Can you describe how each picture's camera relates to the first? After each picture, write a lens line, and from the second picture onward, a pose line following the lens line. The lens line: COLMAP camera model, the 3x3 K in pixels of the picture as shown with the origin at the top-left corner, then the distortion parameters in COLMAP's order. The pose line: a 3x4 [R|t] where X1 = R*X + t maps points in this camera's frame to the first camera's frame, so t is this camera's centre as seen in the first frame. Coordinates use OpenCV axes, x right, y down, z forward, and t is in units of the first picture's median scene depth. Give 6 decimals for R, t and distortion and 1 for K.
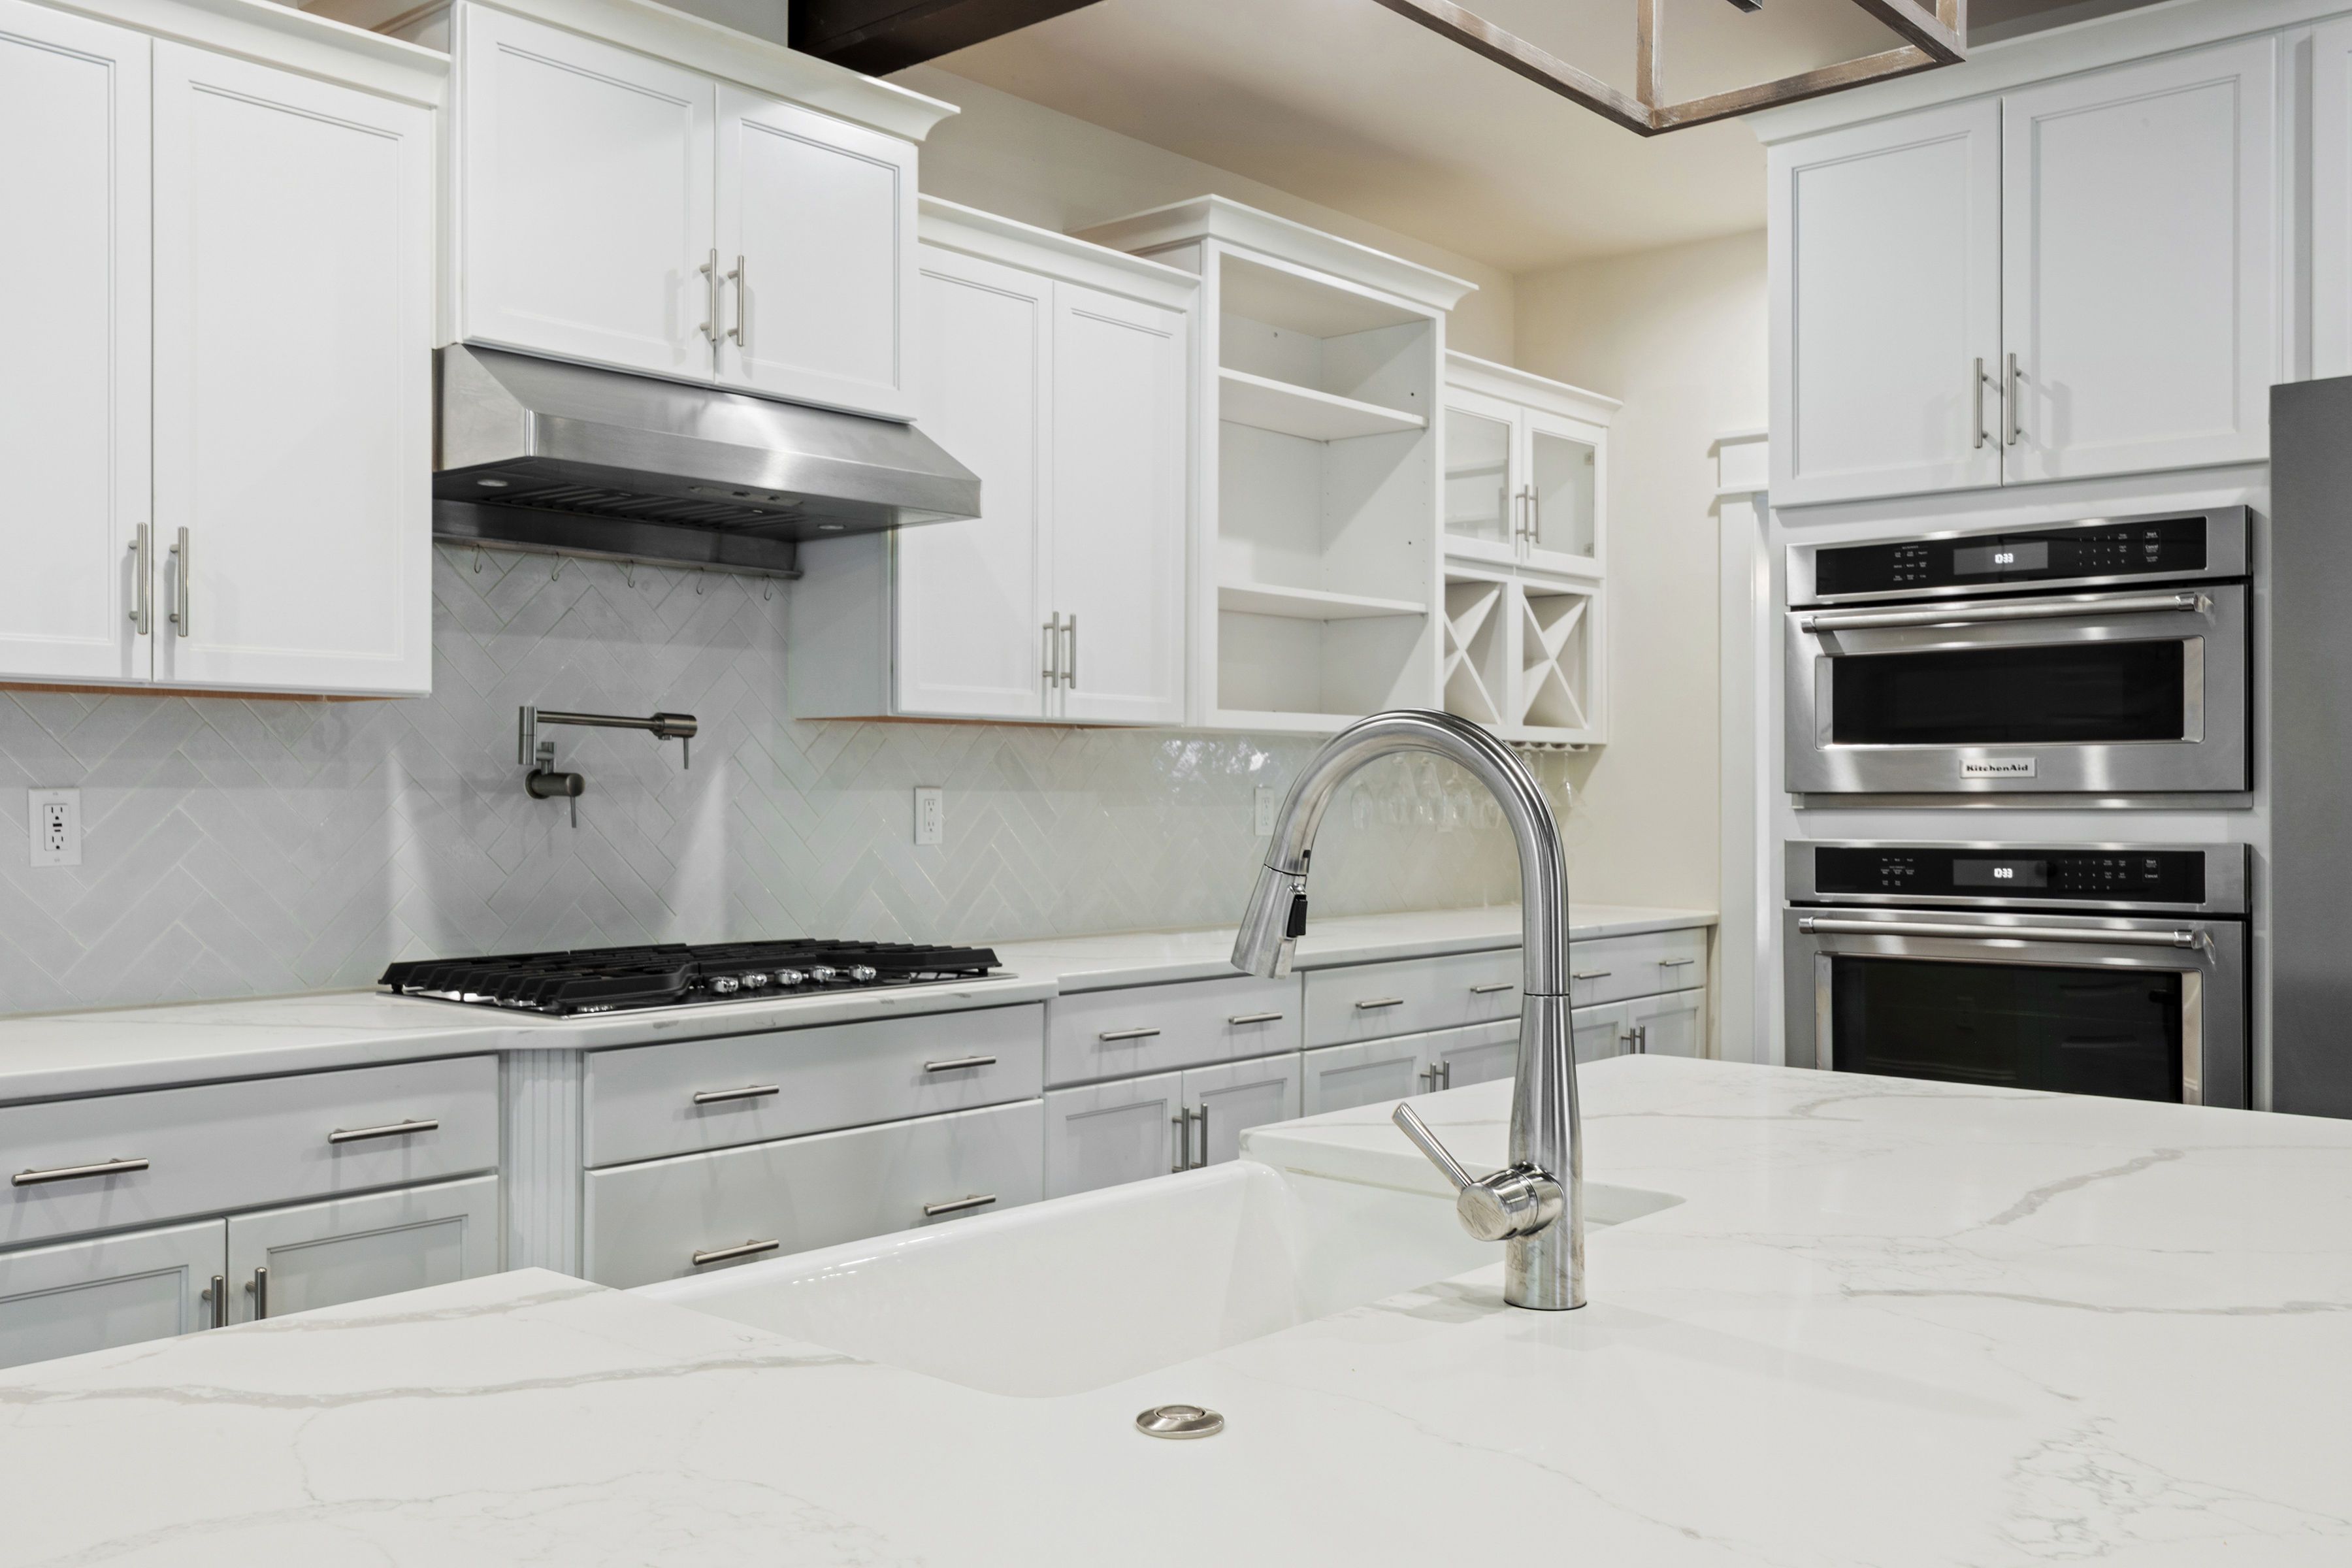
lens RADIAL K [[2052.2, 0, 1173.6], [0, 2052.2, 804.0], [0, 0, 1]] dist [0.019595, -0.017707]
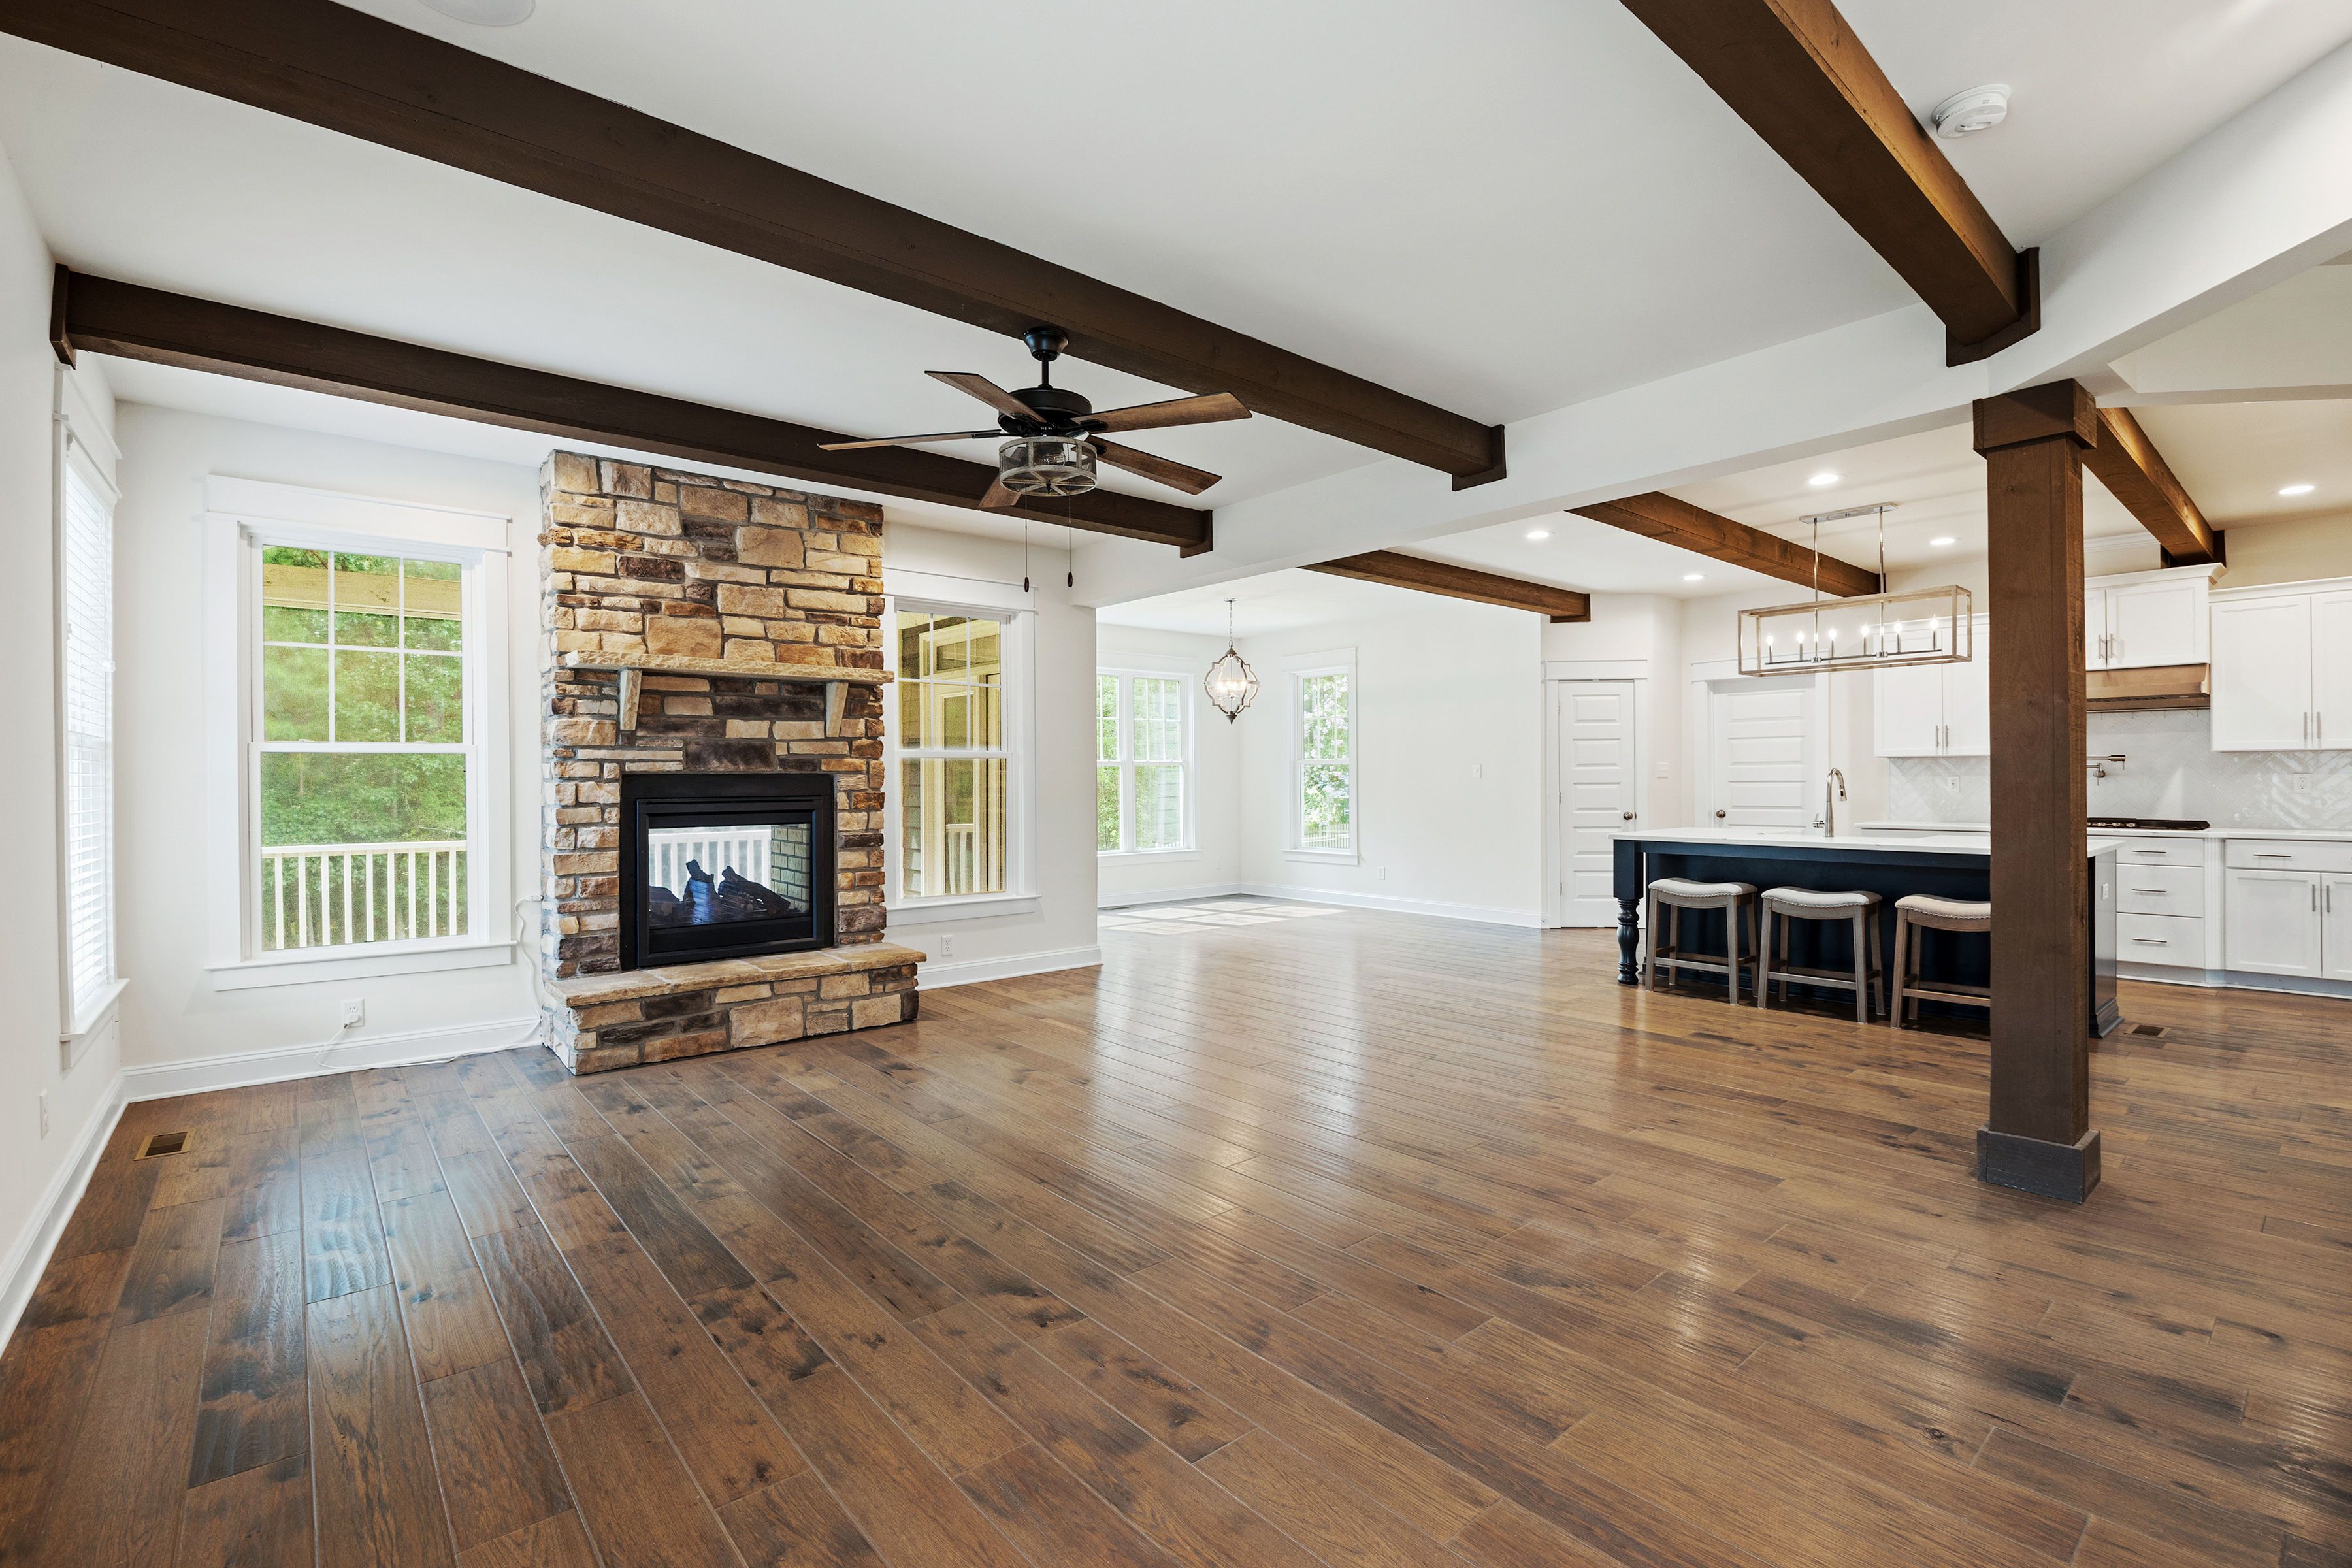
lens RADIAL K [[1063.0, 0, 1131.7], [0, 1063.0, 774.1], [0, 0, 1]] dist [-0.010349, -0.000957]
pose [[-0.166183, -0.003984, -0.986087, 1.963960], [0.002343, 0.999987, -0.004435, -0.004964], [0.986092, -0.003047, -0.166172, -0.447710]]
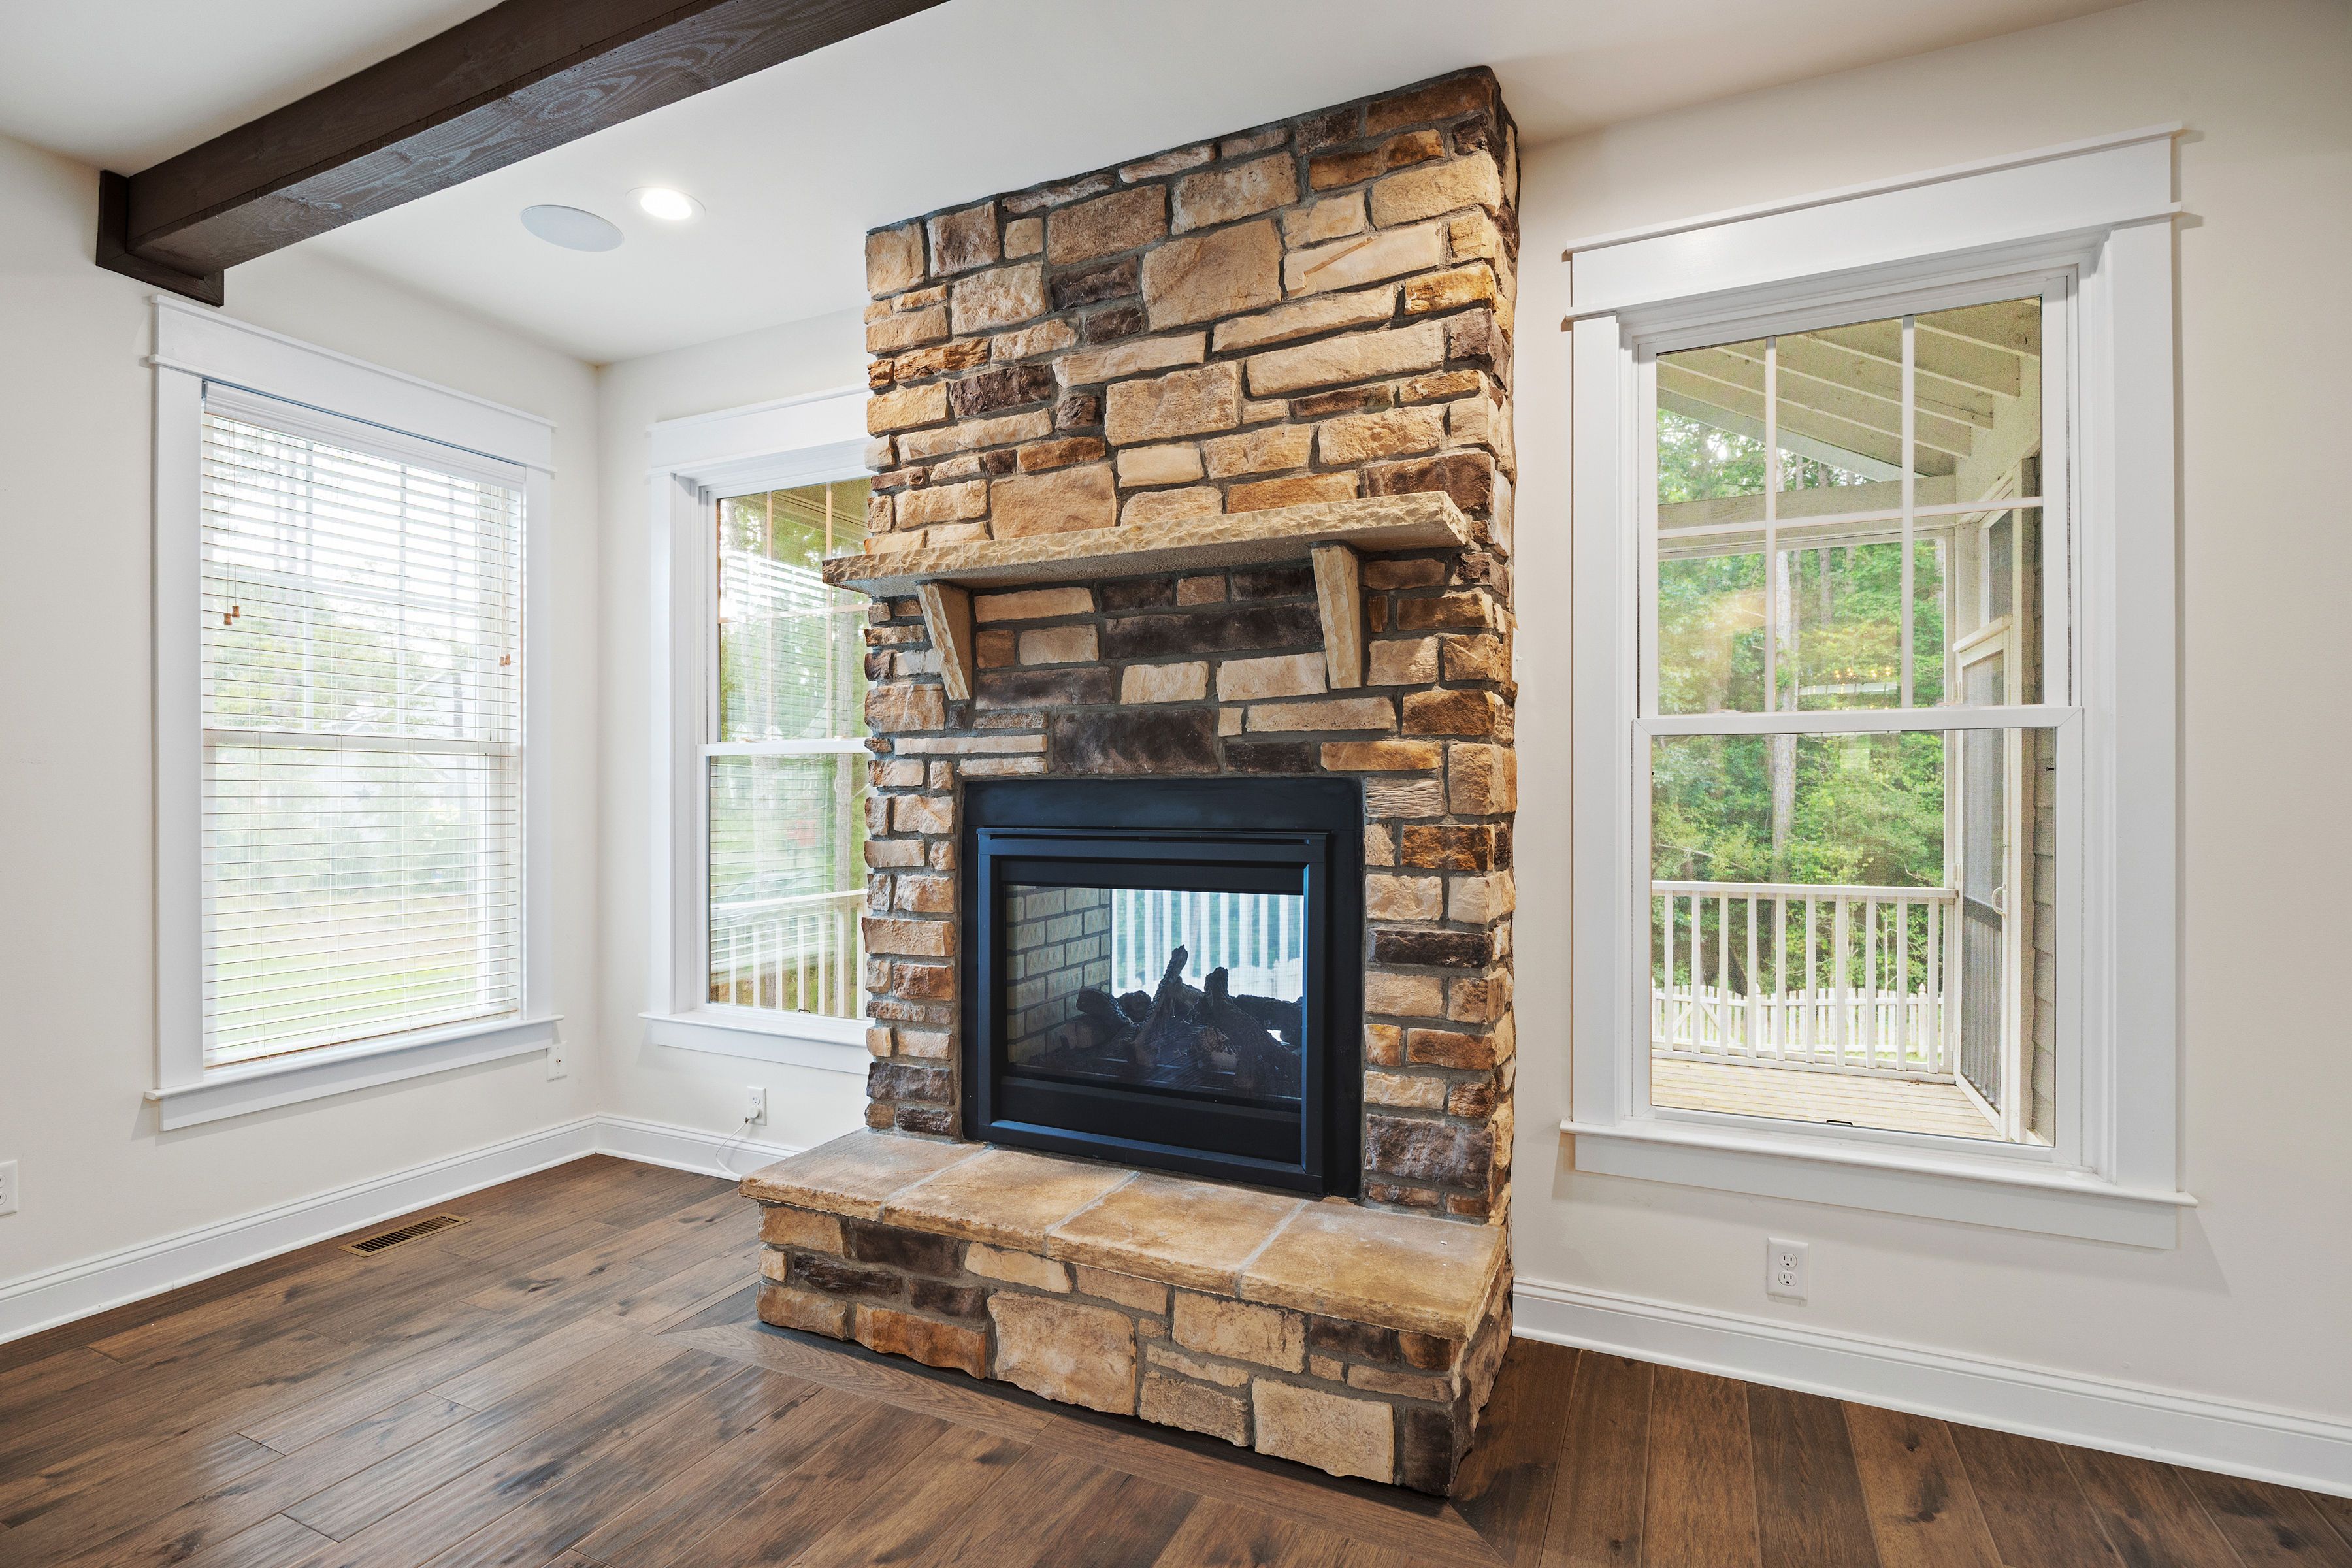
lens RADIAL K [[1110.9, 0, 1174.2], [0, 1110.9, 798.0], [0, 0, 1]] dist [-0.007082, 0.001478]
pose [[-0.961753, -0.001425, -0.273916, 0.744105], [-0.002417, 0.999992, 0.003283, -0.003371], [0.273909, 0.003820, -0.961748, -0.528330]]
